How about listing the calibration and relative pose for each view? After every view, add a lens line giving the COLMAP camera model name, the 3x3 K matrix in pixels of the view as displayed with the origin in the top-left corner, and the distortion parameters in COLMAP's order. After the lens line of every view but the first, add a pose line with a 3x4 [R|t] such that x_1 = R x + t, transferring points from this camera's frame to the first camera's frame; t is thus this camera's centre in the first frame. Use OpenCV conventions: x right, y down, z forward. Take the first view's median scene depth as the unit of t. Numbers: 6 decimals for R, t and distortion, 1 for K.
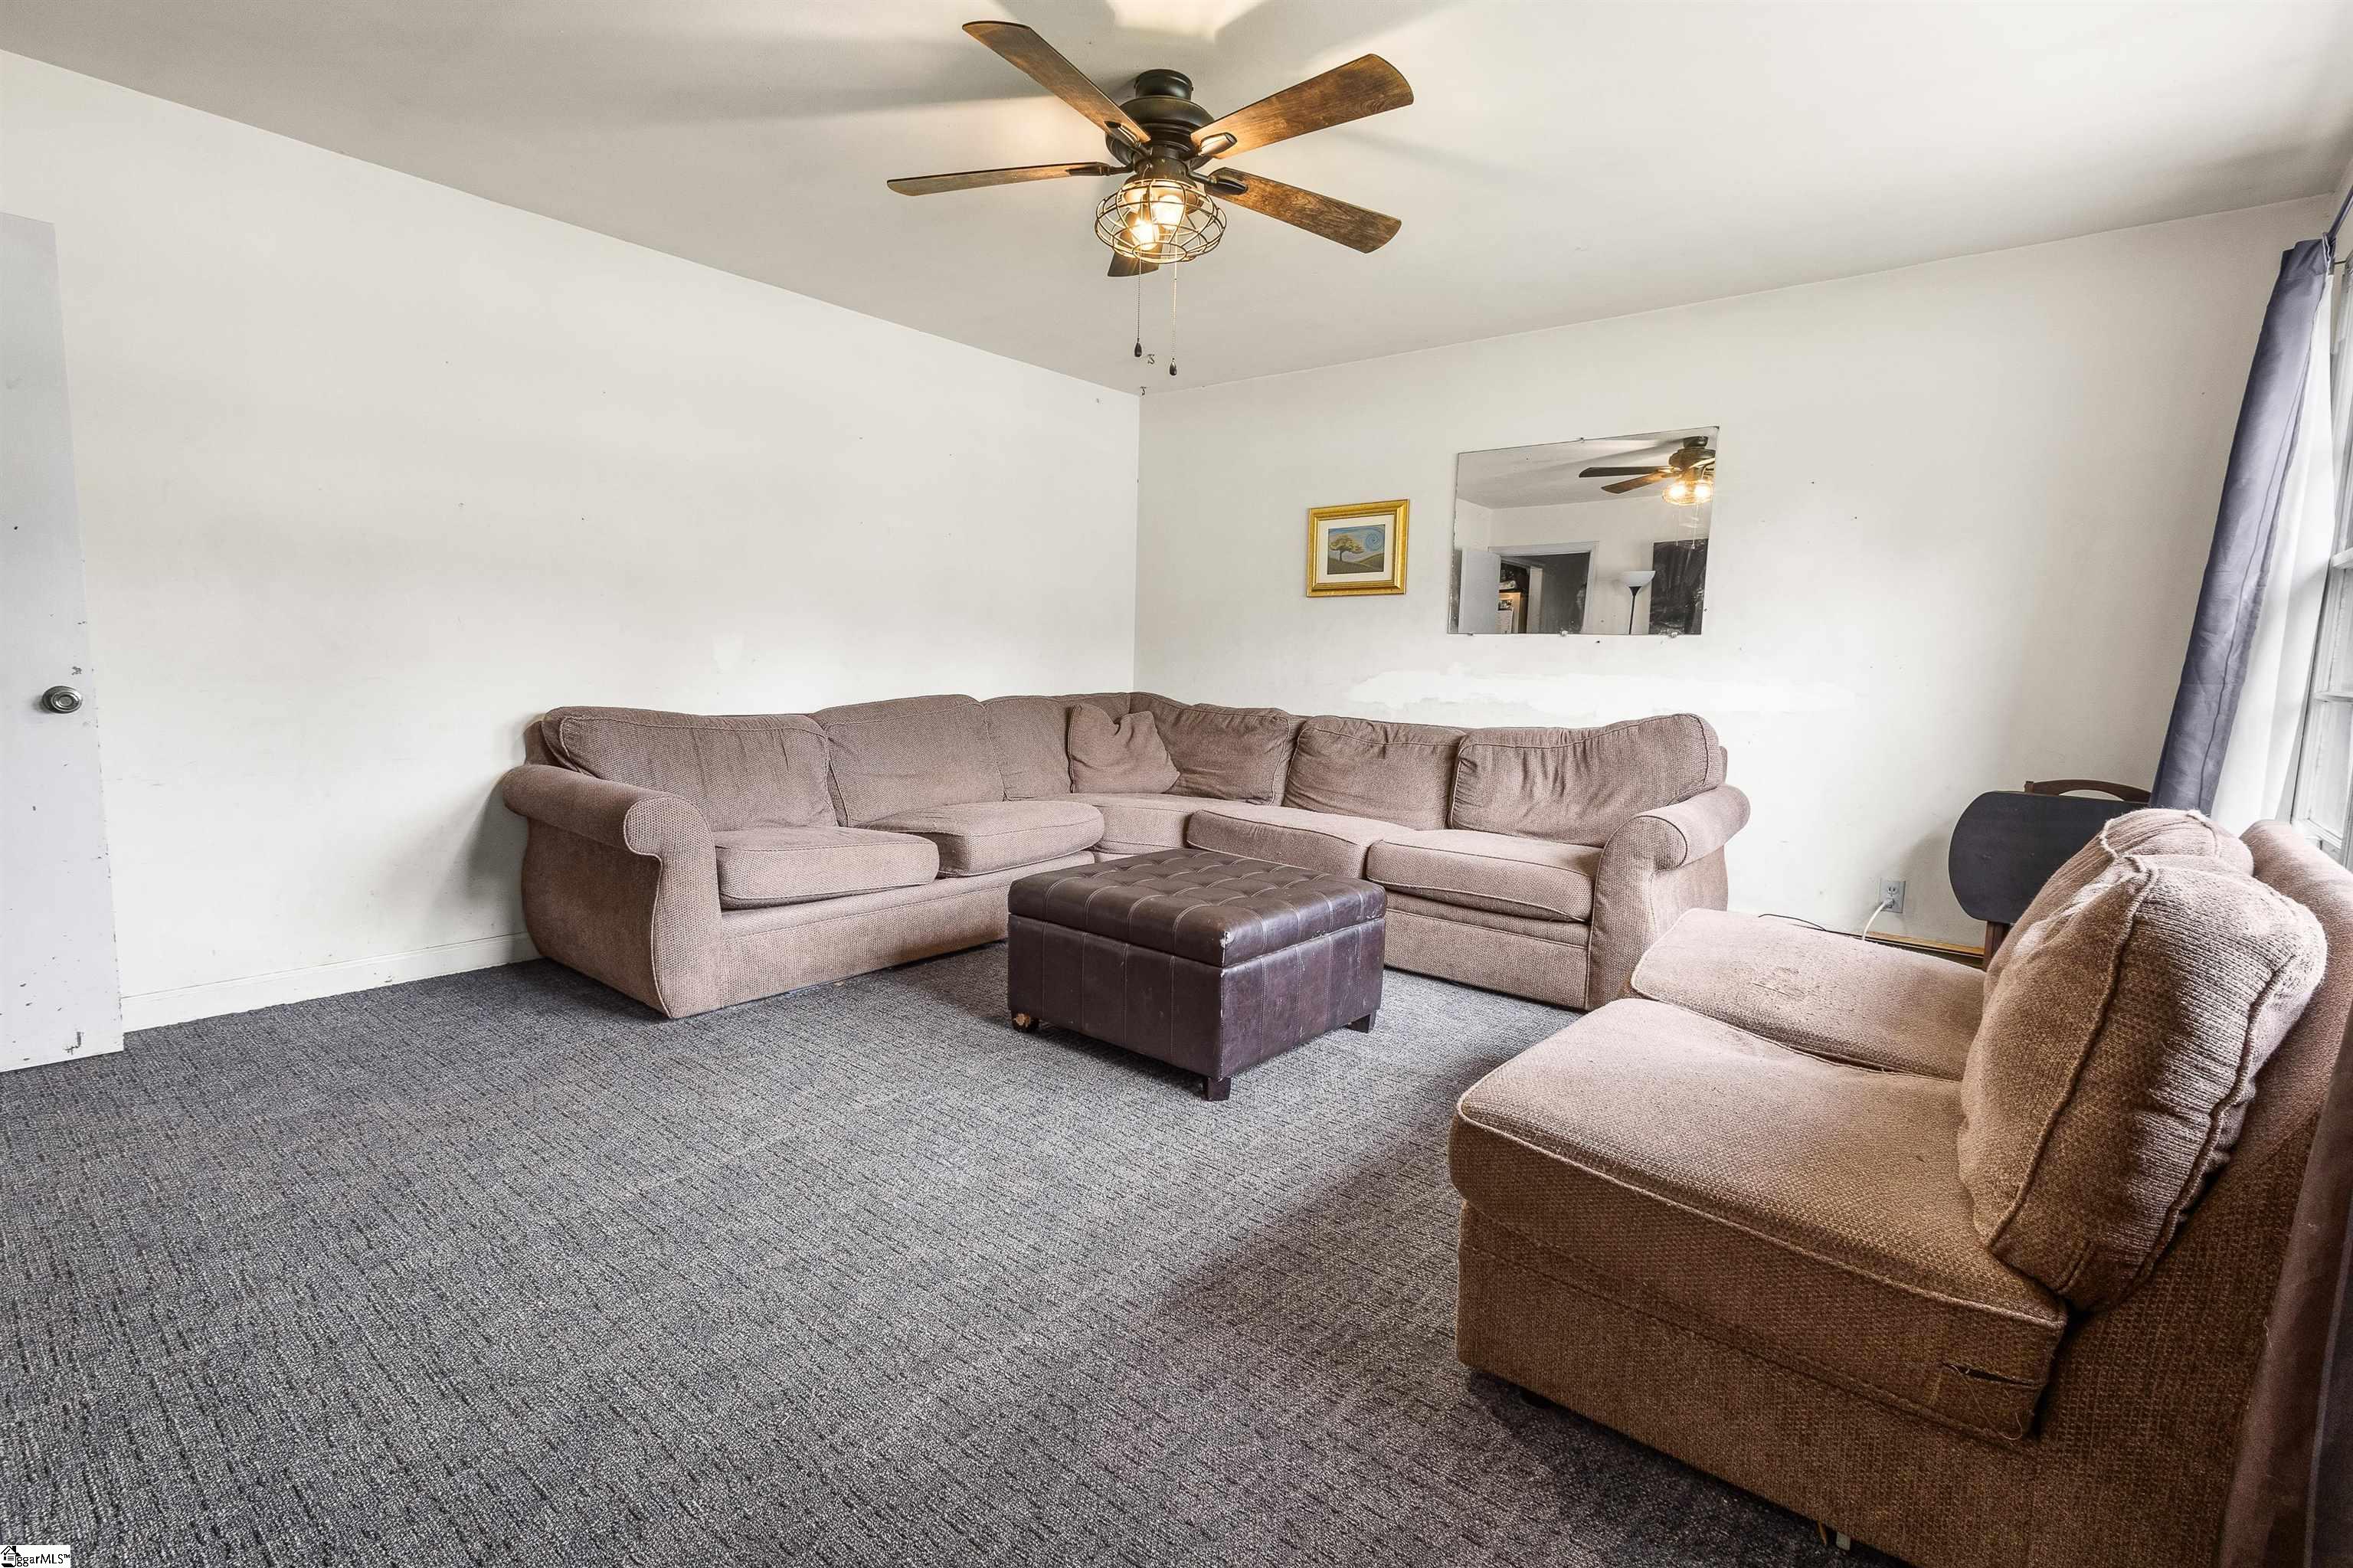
lens RADIAL K [[1168.3, 0, 1188.0], [0, 1168.3, 826.7], [0, 0, 1]] dist [0.001223, 0.000268]
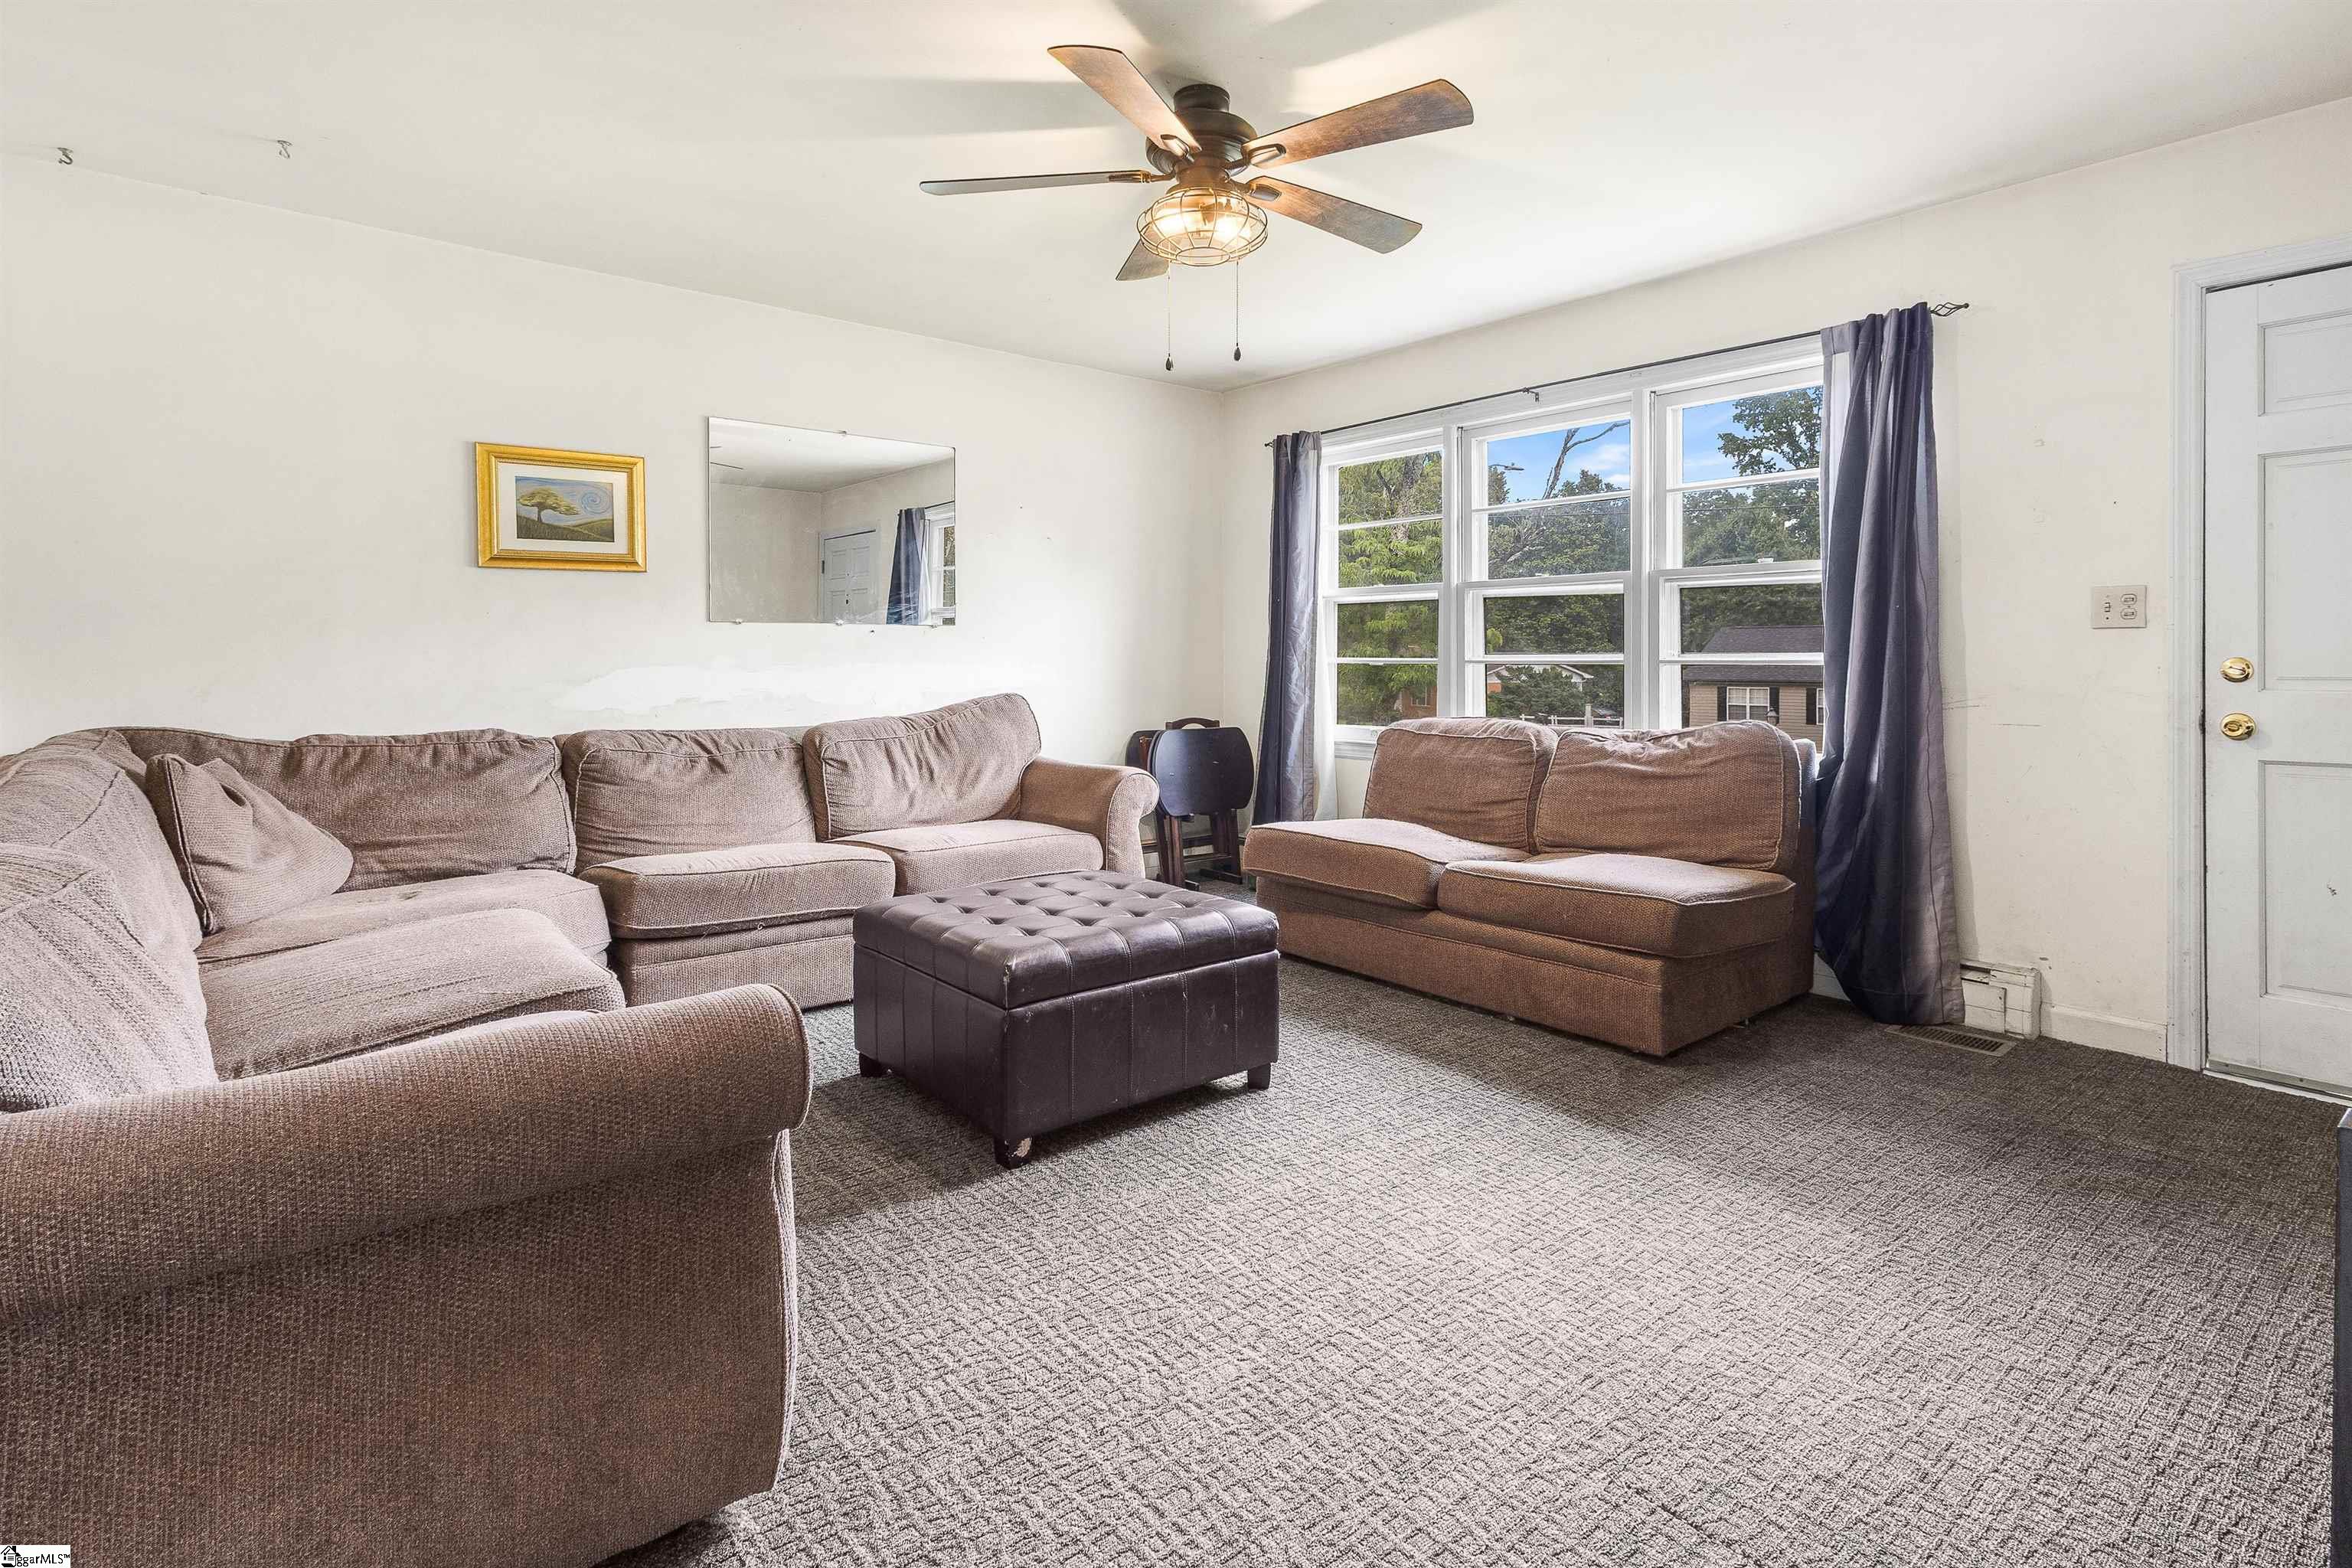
lens RADIAL K [[1202.9, 0, 1176.0], [0, 1202.9, 784.0], [0, 0, 1]] dist [-0.001025, -0.000094]
pose [[0.165619, -0.122957, 0.978495, -0.585104], [0.160279, 0.982362, 0.096314, -0.078954], [-0.973078, 0.140880, 0.182405, 0.522686]]
